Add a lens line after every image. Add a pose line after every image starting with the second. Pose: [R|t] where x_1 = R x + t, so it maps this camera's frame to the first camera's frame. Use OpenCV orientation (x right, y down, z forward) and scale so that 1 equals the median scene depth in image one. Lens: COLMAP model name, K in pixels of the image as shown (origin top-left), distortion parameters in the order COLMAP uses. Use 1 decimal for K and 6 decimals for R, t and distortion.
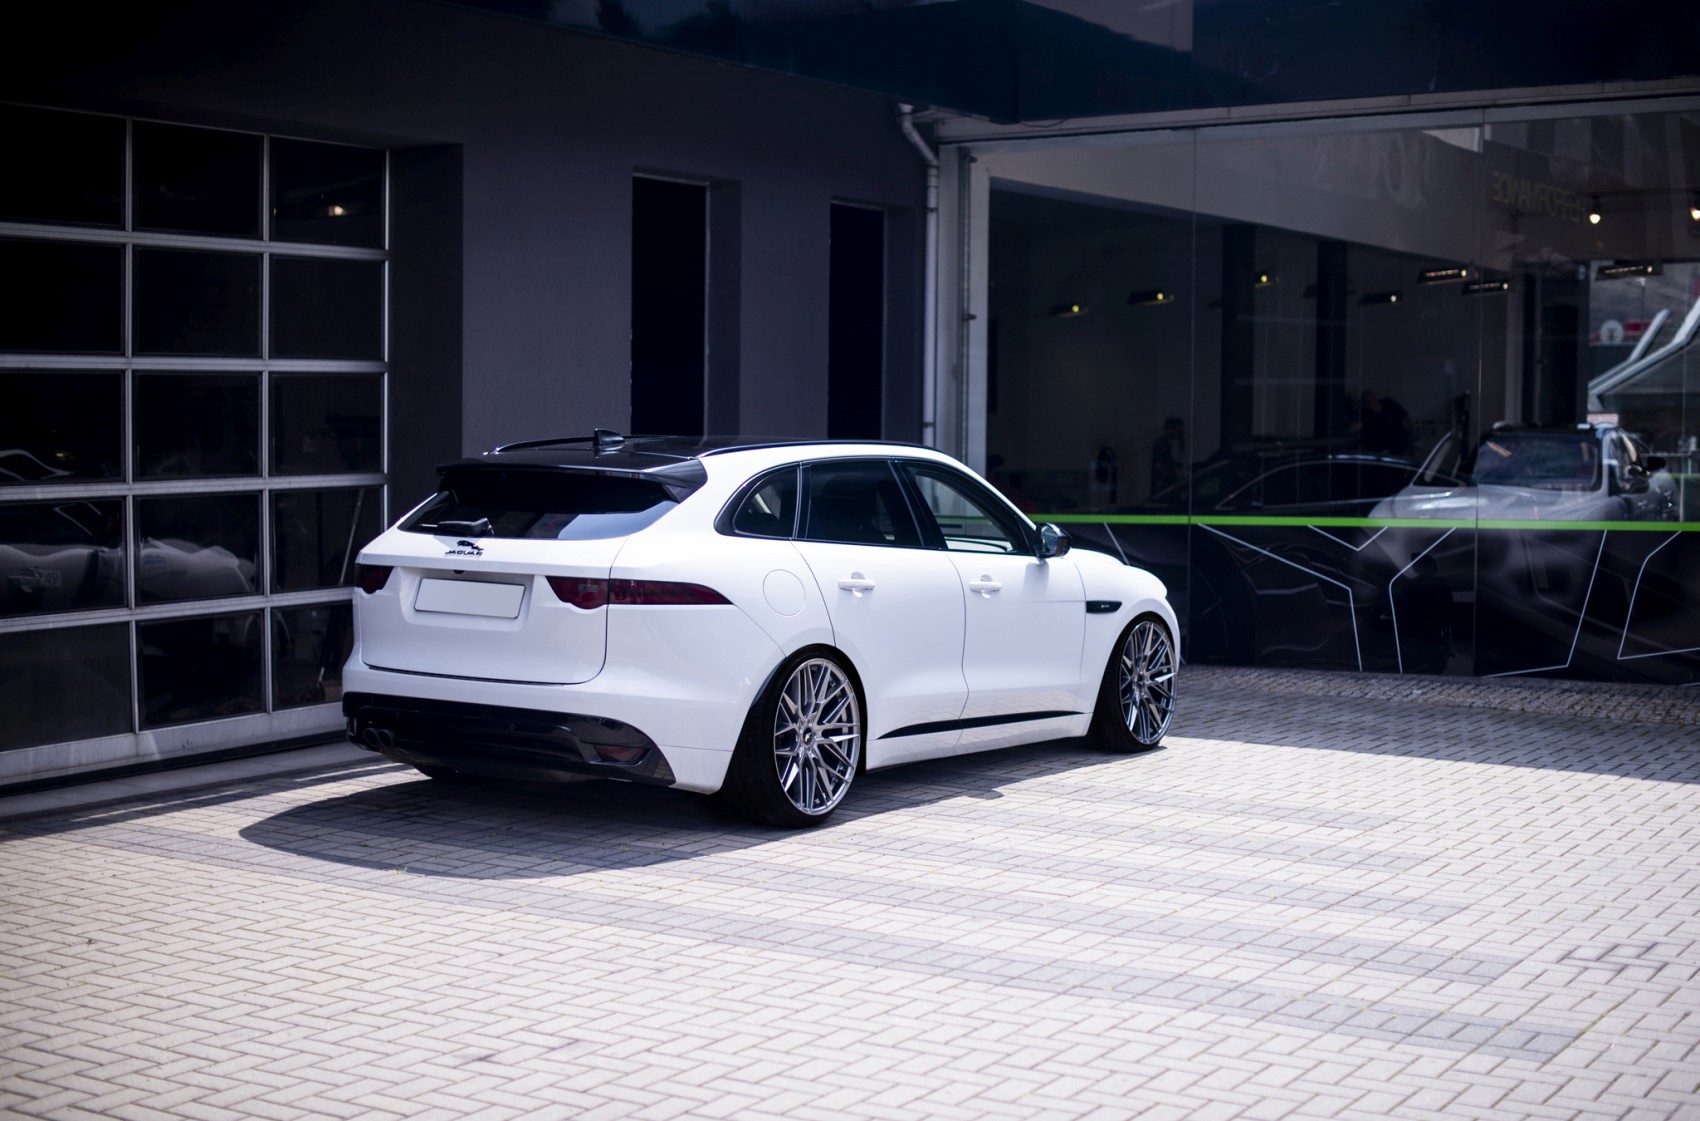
lens RADIAL K [[2398.9, 0, 850.0], [0, 2398.9, 560.5], [0, 0, 1]] dist [0.159222, 0.003516]
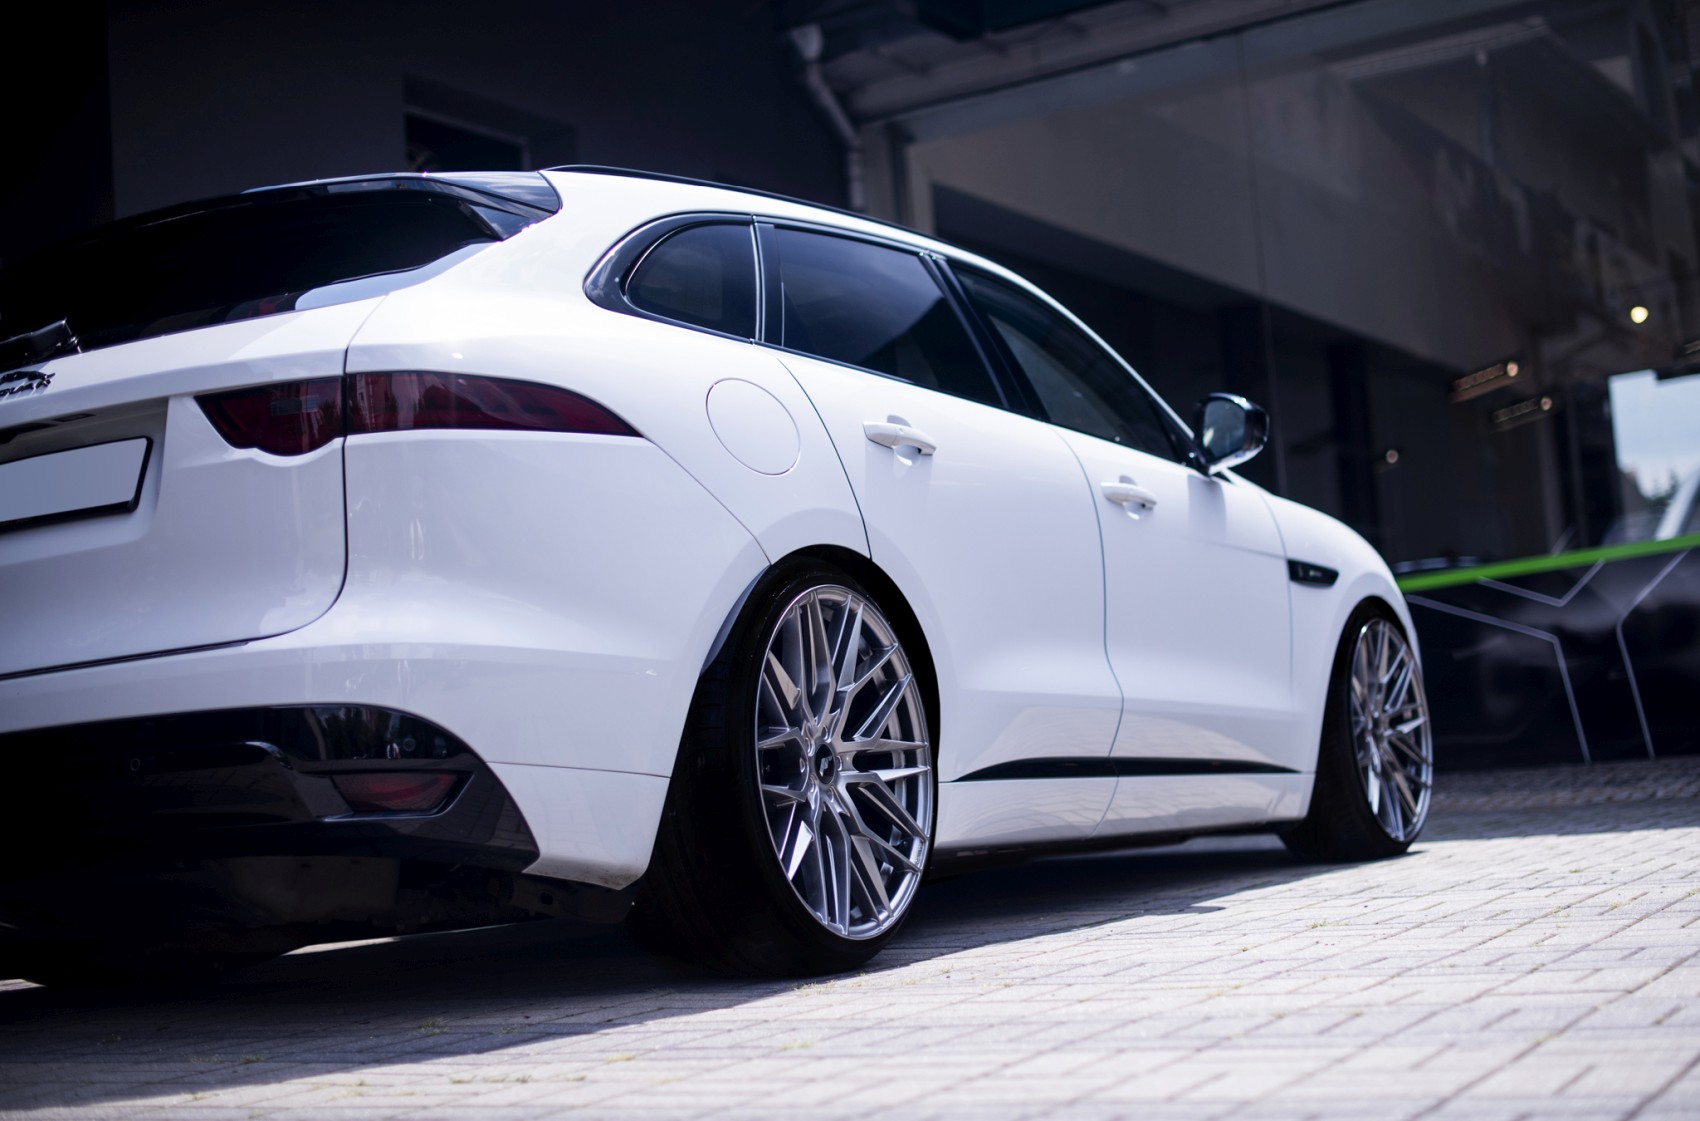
lens RADIAL K [[2398.9, 0, 850.0], [0, 2398.9, 560.5], [0, 0, 1]] dist [0.159222, 0.003516]
pose [[0.994328, -0.080210, 0.069846, -0.041318], [0.090580, 0.982813, -0.160853, 0.108415], [-0.055743, 0.166267, 0.984504, 0.544718]]
